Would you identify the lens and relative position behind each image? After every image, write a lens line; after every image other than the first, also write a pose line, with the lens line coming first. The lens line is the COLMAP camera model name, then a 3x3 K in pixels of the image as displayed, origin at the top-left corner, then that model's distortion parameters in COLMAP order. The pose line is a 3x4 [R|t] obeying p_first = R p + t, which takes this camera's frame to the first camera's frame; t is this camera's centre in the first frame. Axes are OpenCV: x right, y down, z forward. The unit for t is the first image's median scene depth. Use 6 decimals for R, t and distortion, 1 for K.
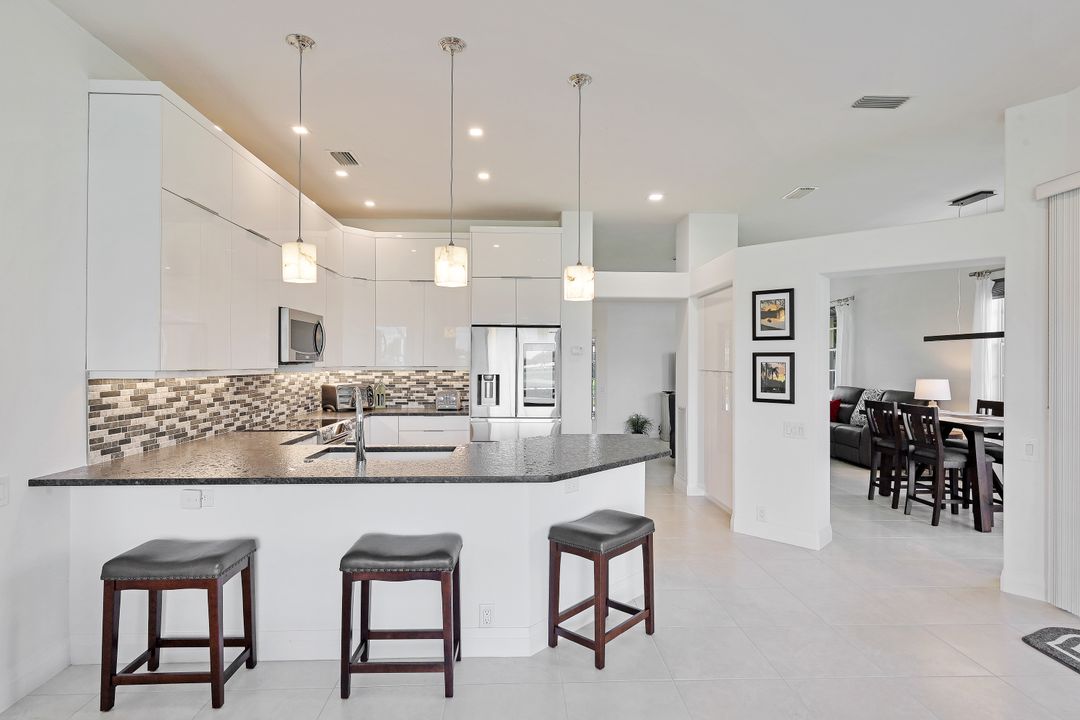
lens RADIAL K [[556.5, 0, 537.9], [0, 556.5, 360.8], [0, 0, 1]] dist [0.002591, 0.000241]
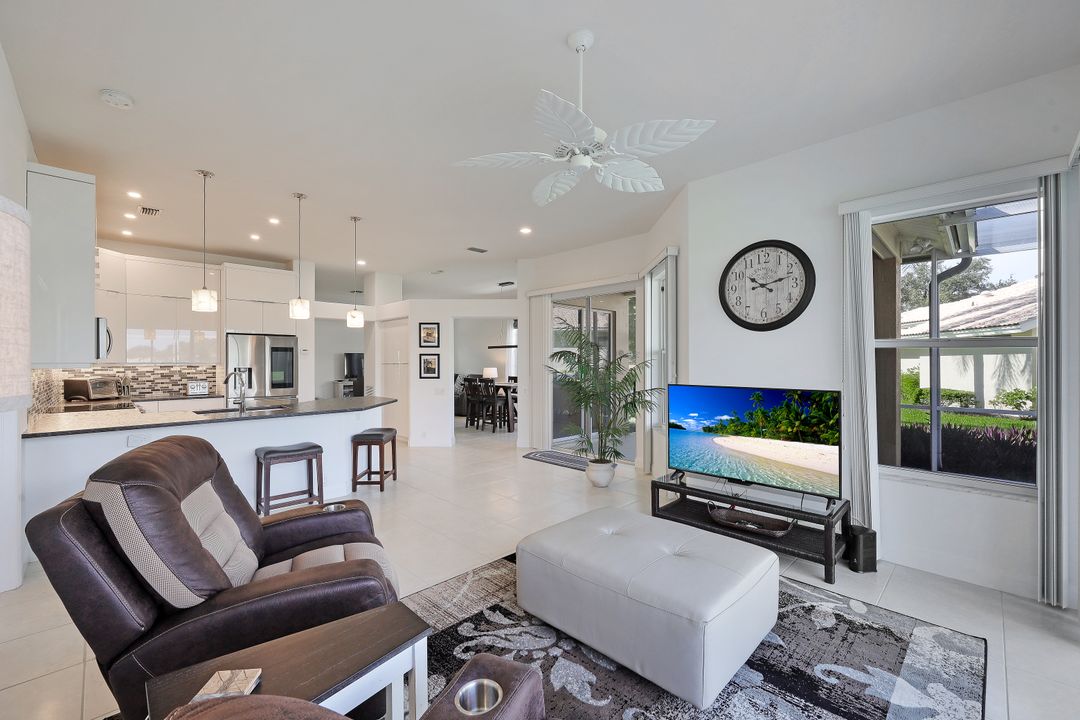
lens RADIAL K [[445.4, 0, 539.5], [0, 445.4, 360.9], [0, 0, 1]] dist [-0.004198, 0.000293]
pose [[0.736623, -0.004353, 0.676290, -0.239405], [0.006013, 0.999982, -0.000112, 0.008881], [-0.676277, 0.004149, 0.736636, -0.291927]]
